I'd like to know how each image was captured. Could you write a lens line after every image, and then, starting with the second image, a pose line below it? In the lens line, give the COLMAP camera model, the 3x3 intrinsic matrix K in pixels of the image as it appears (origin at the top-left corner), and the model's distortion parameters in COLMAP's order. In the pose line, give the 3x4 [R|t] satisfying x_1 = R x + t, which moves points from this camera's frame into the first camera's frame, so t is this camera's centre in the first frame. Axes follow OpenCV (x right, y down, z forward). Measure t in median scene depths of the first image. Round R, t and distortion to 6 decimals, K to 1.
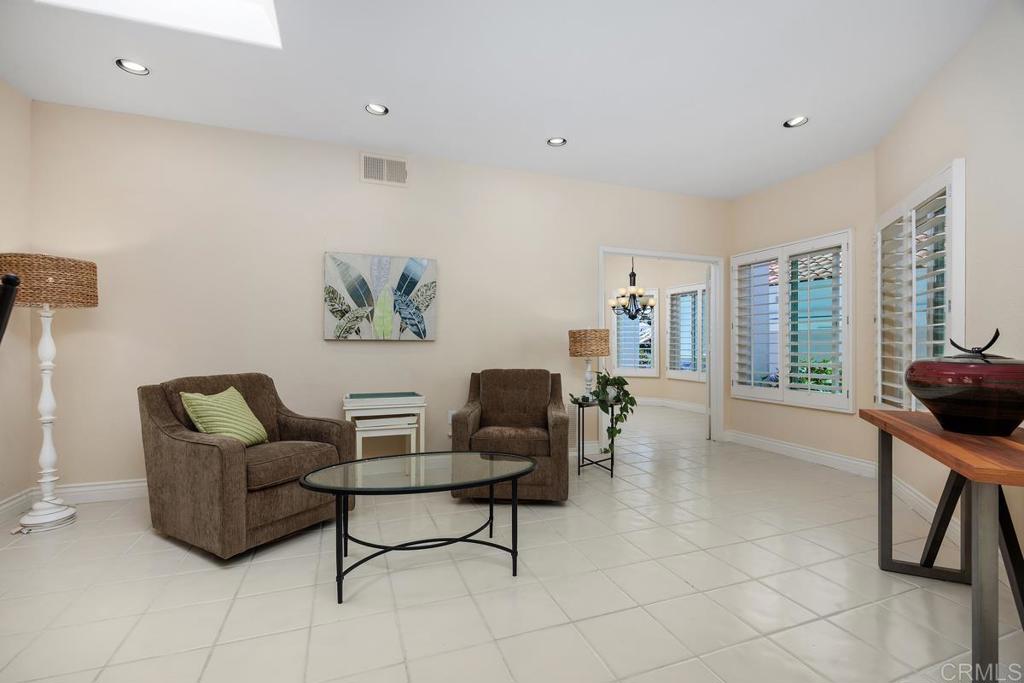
lens RADIAL K [[452.1, 0, 508.8], [0, 452.1, 342.4], [0, 0, 1]] dist [0.003014, -0.000309]
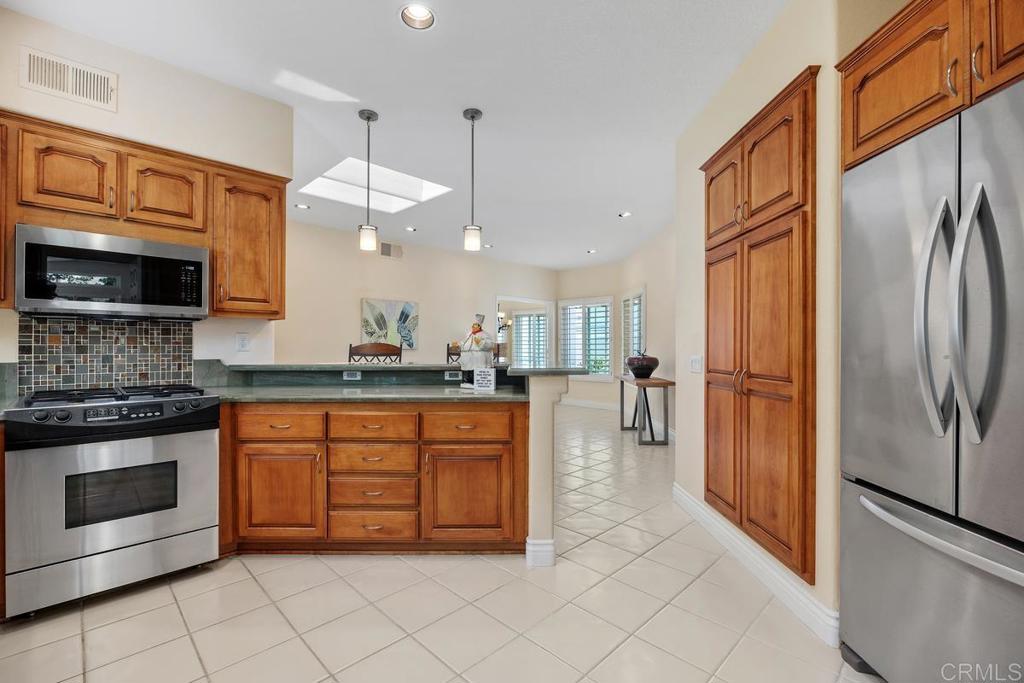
lens RADIAL K [[452.1, 0, 505.2], [0, 452.1, 342.3], [0, 0, 1]] dist [0.003014, -0.000309]
pose [[0.912294, 0.001480, 0.409534, -0.594142], [-0.003016, 0.999991, 0.003106, -0.038250], [-0.409525, -0.004068, 0.912290, -0.763296]]
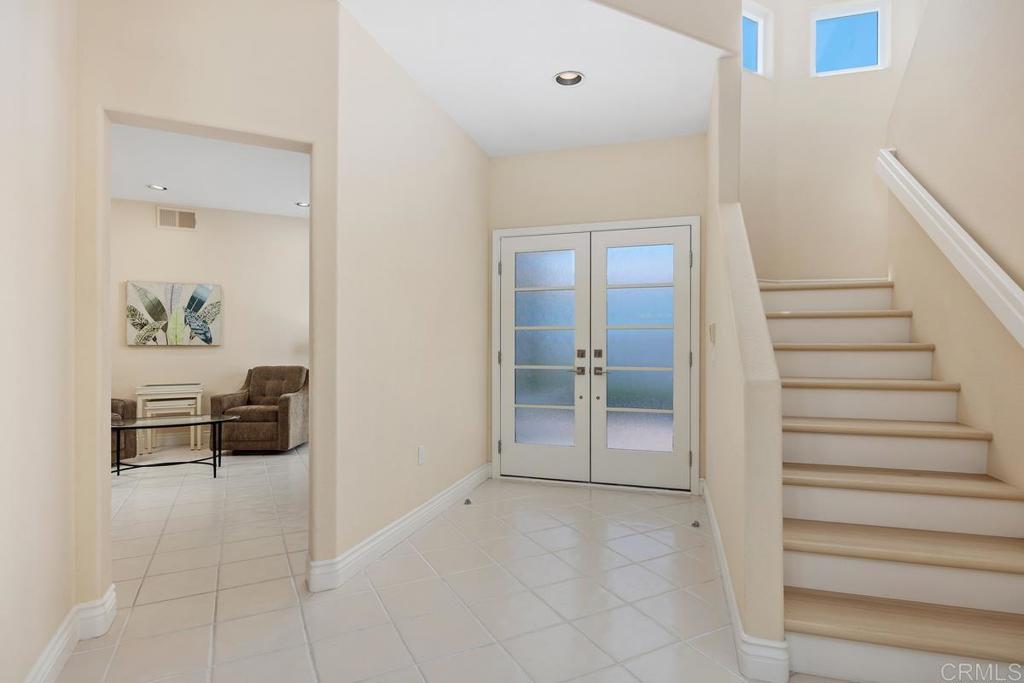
lens RADIAL K [[531.6, 0, 514.7], [0, 531.6, 343.9], [0, 0, 1]] dist [-0.003879, 0.000168]
pose [[0.990447, -0.002845, 0.137862, 0.509149], [0.001903, 0.999974, 0.006963, -0.018723], [-0.137878, -0.006634, 0.990427, -0.715610]]
